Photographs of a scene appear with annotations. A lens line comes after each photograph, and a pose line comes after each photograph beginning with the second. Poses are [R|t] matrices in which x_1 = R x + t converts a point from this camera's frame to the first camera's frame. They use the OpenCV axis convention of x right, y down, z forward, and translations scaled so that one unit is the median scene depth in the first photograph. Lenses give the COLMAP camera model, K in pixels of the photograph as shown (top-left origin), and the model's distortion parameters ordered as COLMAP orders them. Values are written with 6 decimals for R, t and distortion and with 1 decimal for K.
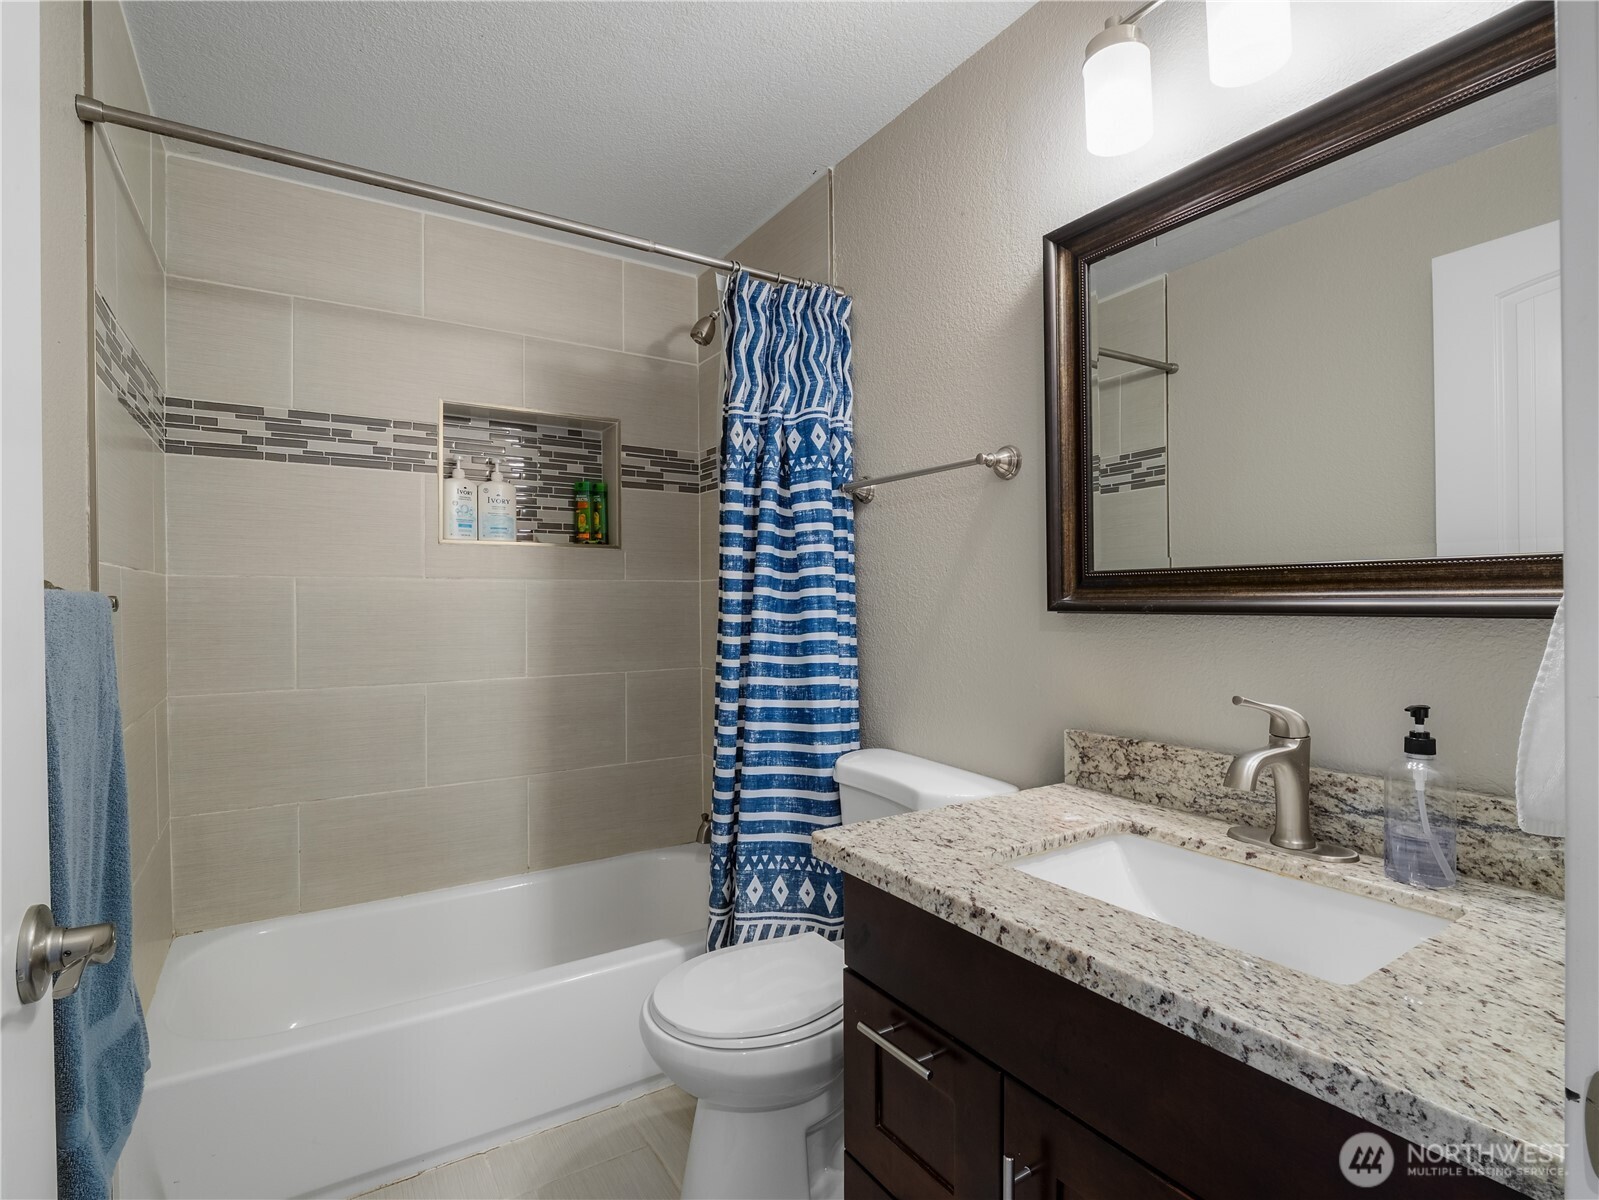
lens RADIAL K [[773.9, 0, 786.6], [0, 773.9, 601.8], [0, 0, 1]] dist [-0.015539, 0.000642]
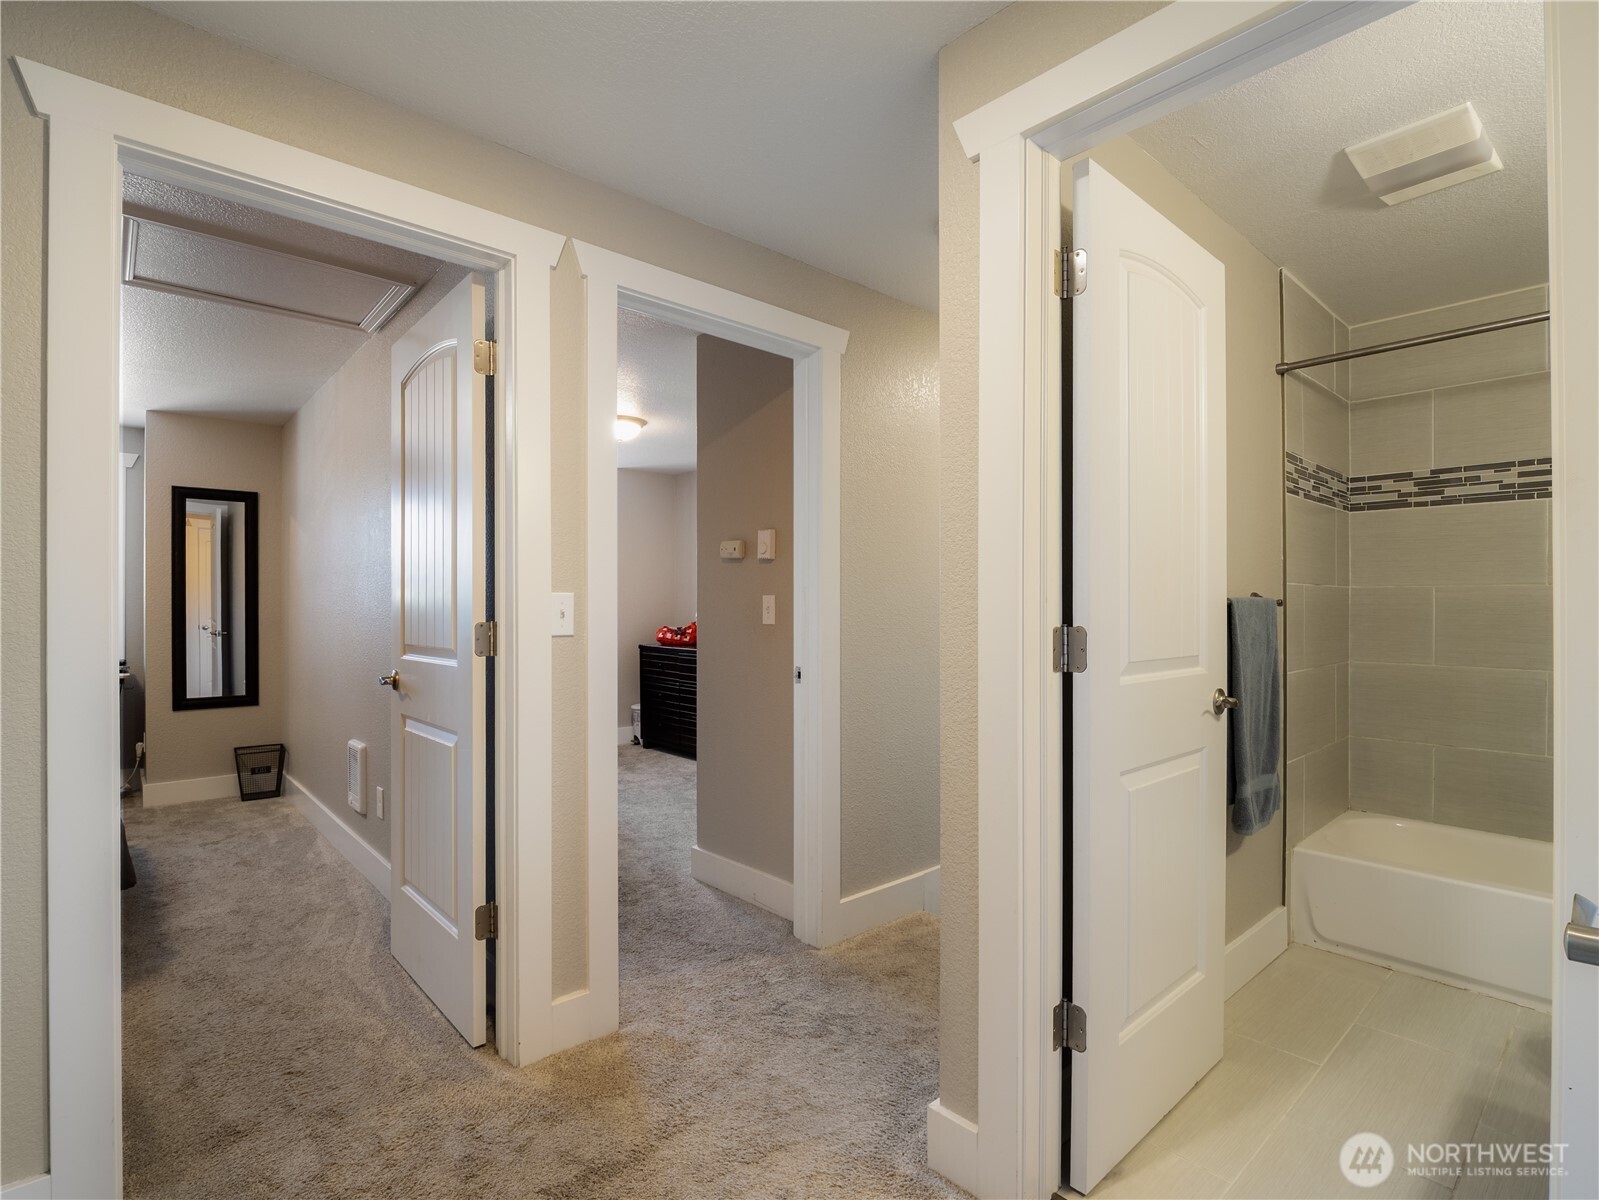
lens RADIAL K [[773.9, 0, 792.6], [0, 773.9, 604.2], [0, 0, 1]] dist [-0.015539, 0.000642]
pose [[0.149344, 0.002553, -0.988782, 0.595562], [-0.005785, 0.999982, 0.001708, 0.005426], [0.988768, 0.005465, 0.149356, -0.394872]]
